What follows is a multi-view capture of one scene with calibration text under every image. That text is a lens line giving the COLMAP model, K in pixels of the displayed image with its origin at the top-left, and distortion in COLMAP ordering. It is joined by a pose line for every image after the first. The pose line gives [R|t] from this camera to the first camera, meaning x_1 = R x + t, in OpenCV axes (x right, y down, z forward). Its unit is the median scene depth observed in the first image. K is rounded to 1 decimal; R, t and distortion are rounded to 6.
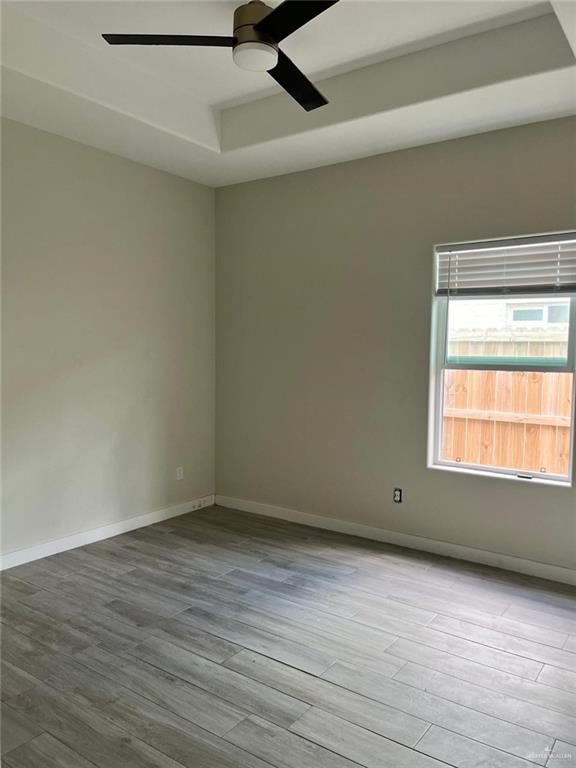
lens RADIAL K [[579.3, 0, 285.1], [0, 579.3, 381.3], [0, 0, 1]] dist [0.071032, -0.099155]
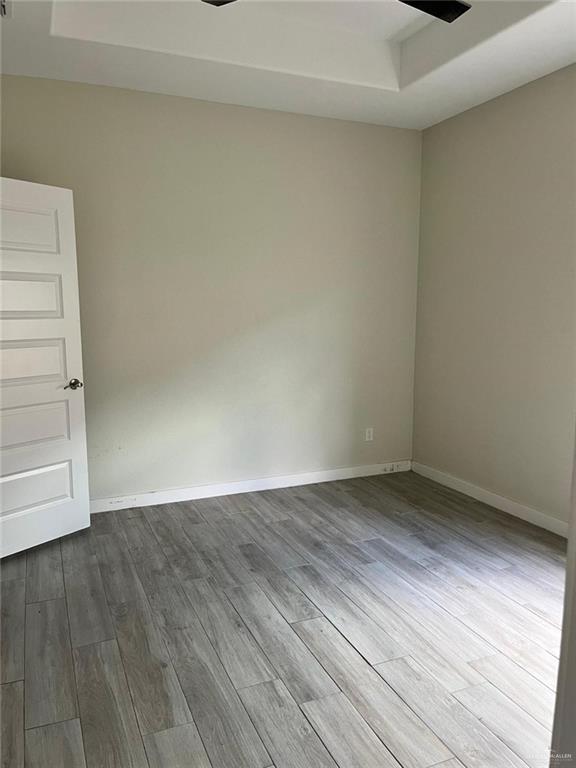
lens RADIAL K [[579.3, 0, 285.1], [0, 579.3, 381.3], [0, 0, 1]] dist [0.071032, -0.099155]
pose [[0.855858, 0.051940, -0.514597, 0.285699], [-0.015760, 0.997102, 0.074429, -0.004733], [0.516971, -0.055591, 0.854196, 0.124099]]
